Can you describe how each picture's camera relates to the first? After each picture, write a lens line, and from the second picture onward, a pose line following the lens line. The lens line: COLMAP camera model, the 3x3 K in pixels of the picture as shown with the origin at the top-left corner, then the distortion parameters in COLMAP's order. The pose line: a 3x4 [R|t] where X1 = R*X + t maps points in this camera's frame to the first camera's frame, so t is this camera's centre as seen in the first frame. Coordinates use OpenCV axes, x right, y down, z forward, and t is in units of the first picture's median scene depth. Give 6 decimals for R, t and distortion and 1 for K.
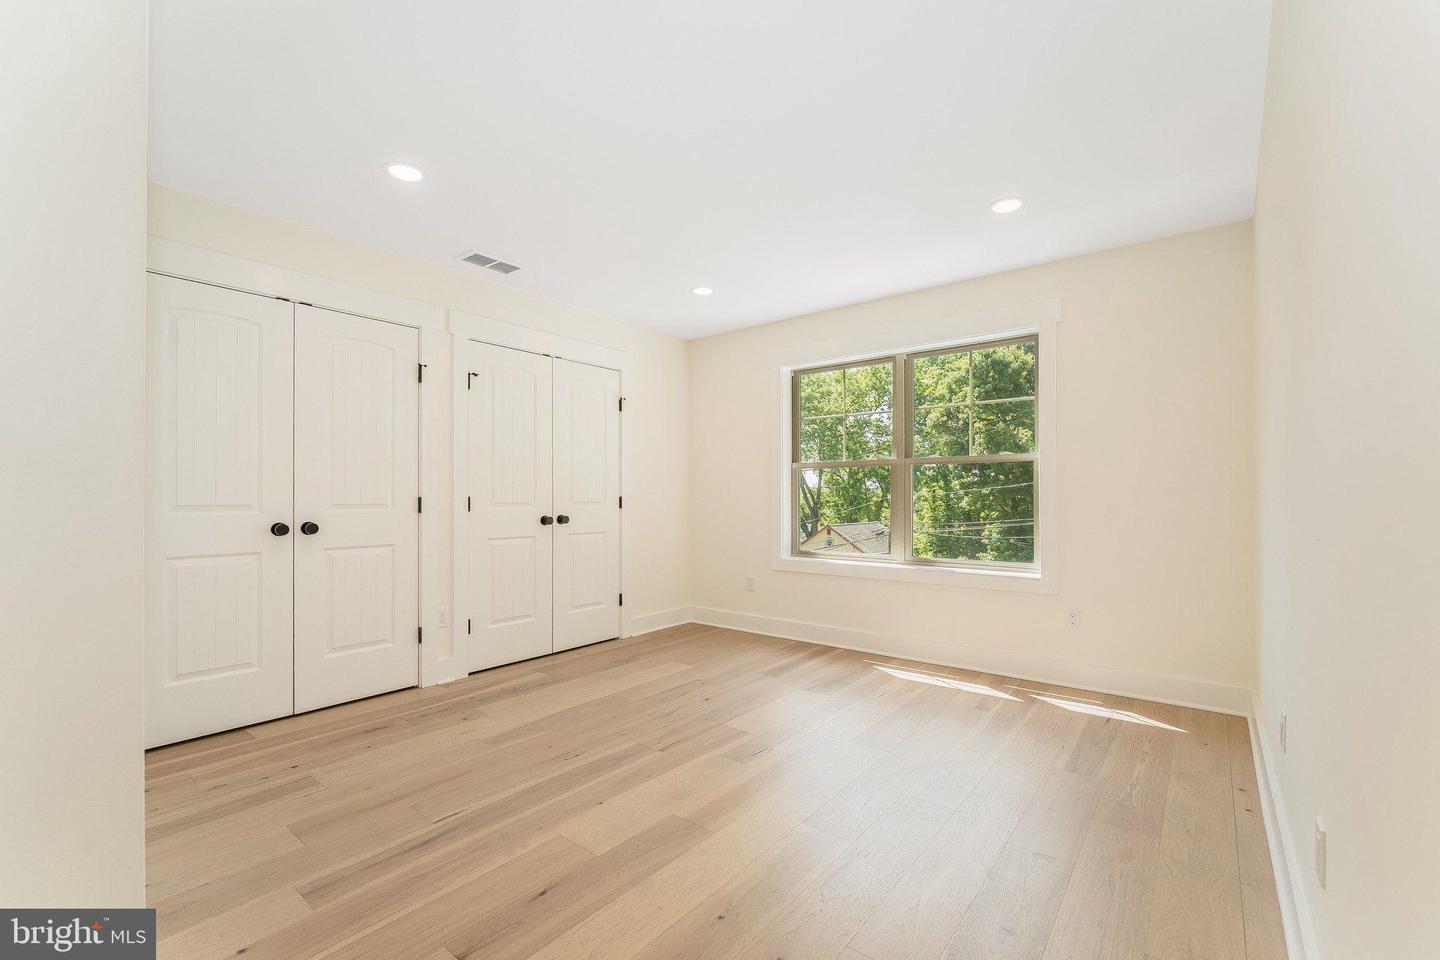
lens RADIAL K [[606.1, 0, 721.6], [0, 606.1, 494.1], [0, 0, 1]] dist [-0.000377, -0.000070]
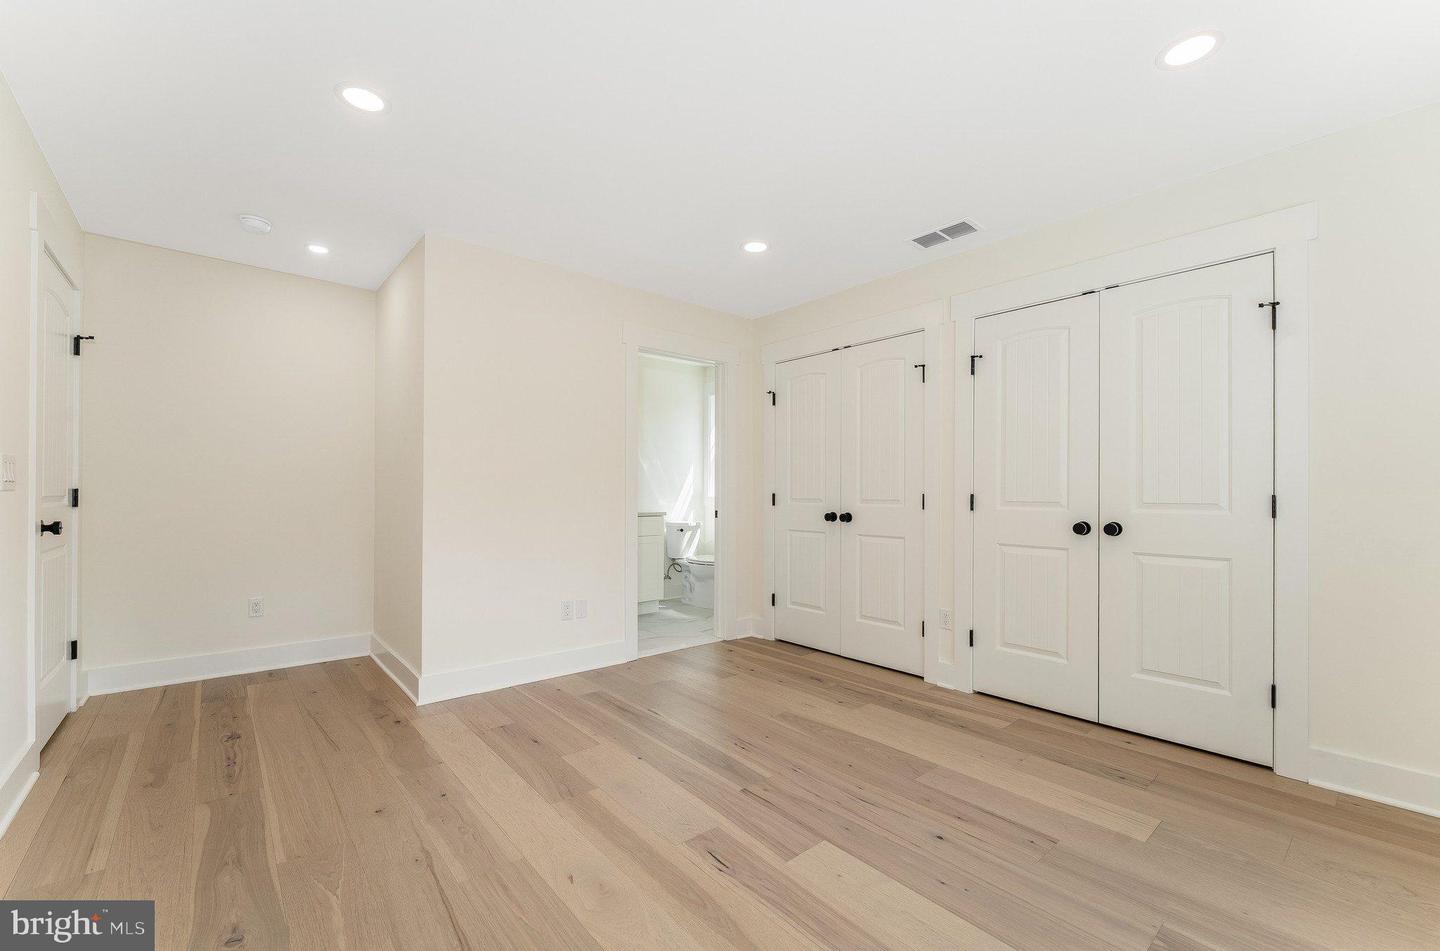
lens RADIAL K [[585.4, 0, 720.4], [0, 585.4, 490.4], [0, 0, 1]] dist [-0.001658, -0.000093]
pose [[-0.177867, -0.010662, -0.983997, 0.546608], [-0.005404, 0.999937, -0.009858, 0.010690], [0.984040, 0.003564, -0.177913, 0.851999]]
